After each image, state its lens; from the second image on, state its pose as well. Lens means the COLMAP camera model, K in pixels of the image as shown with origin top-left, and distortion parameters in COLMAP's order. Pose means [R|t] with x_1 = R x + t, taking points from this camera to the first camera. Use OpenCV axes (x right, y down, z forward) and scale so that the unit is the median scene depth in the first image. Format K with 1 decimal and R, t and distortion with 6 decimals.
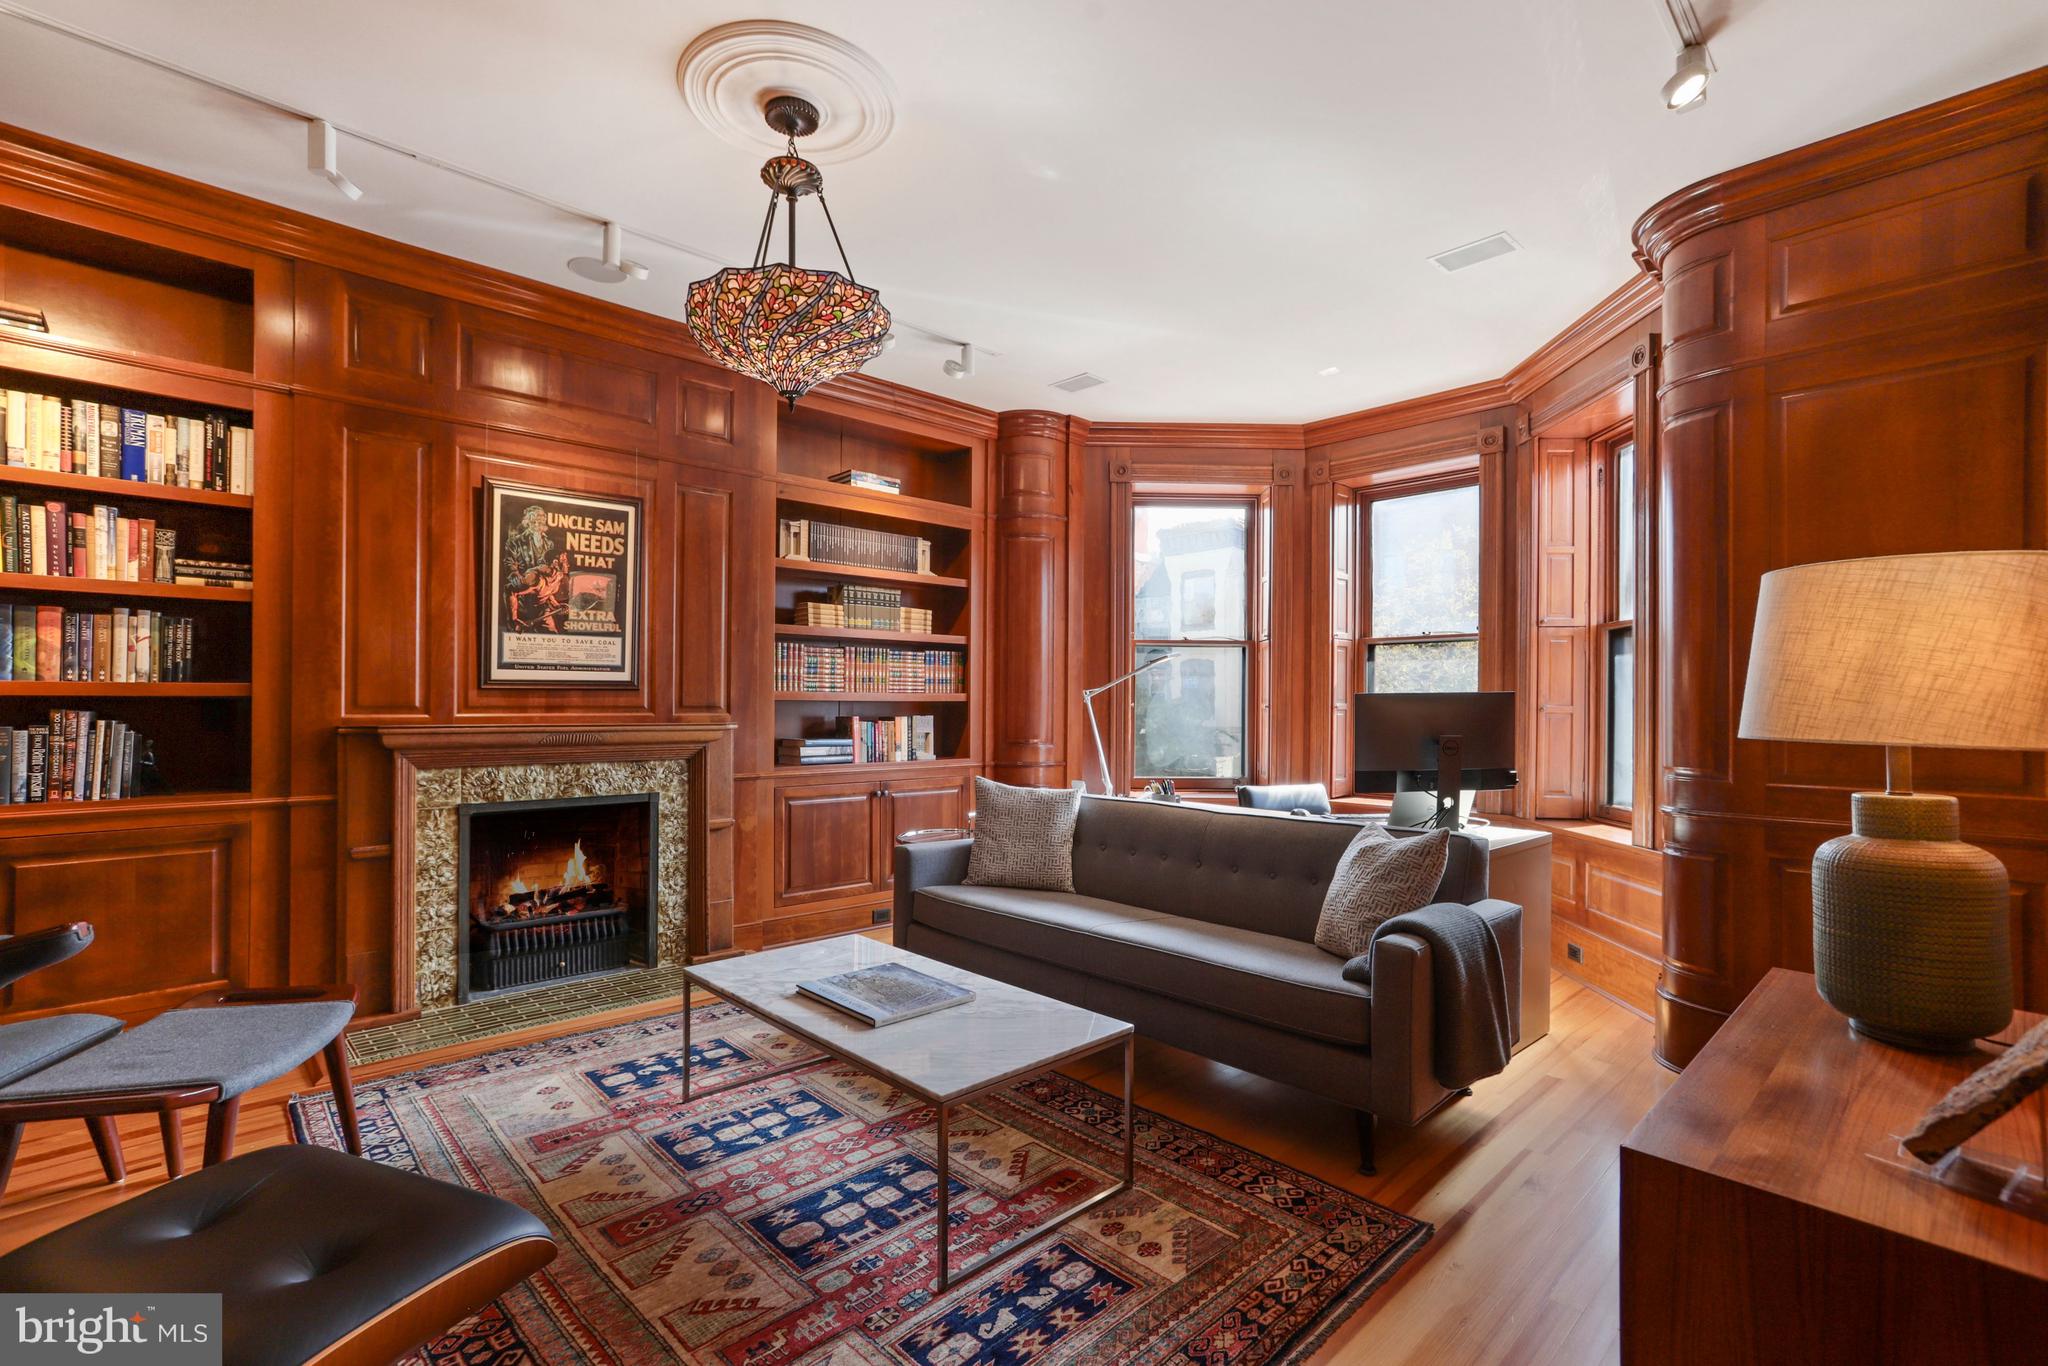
lens RADIAL K [[941.7, 0, 1024.0], [0, 941.7, 683.0], [0, 0, 1]] dist [-0.000918, -0.000484]
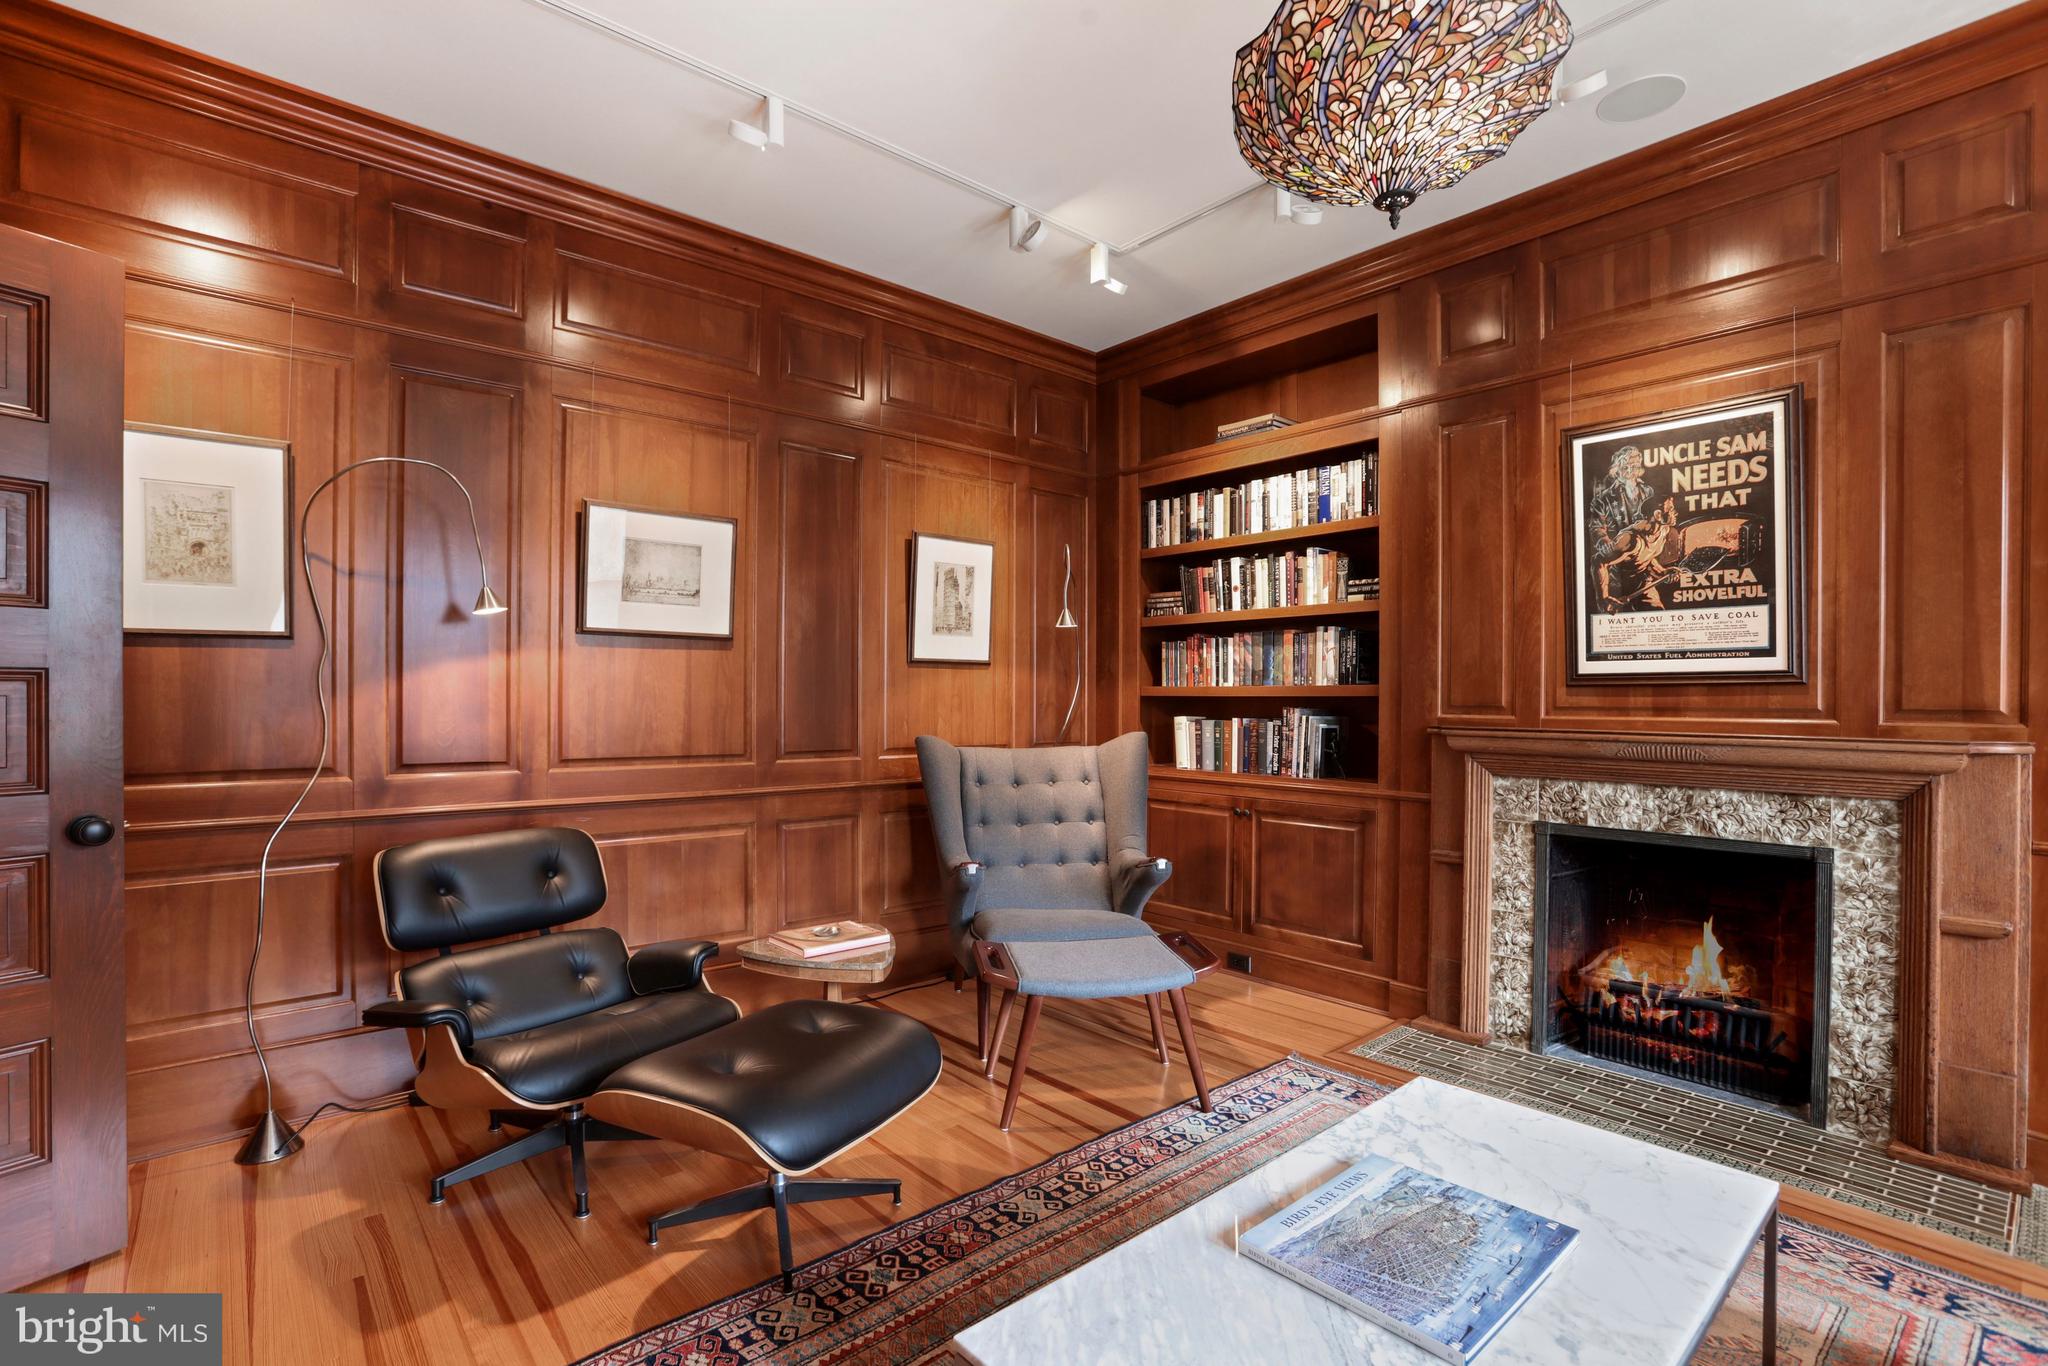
lens RADIAL K [[948.8, 0, 1024.6], [0, 948.8, 699.5], [0, 0, 1]] dist [-0.023796, 0.000871]
pose [[-0.029806, -0.002636, -0.999552, 0.270778], [0.014916, 0.999884, -0.003082, 0.013610], [0.999444, -0.015001, -0.029764, 0.555519]]
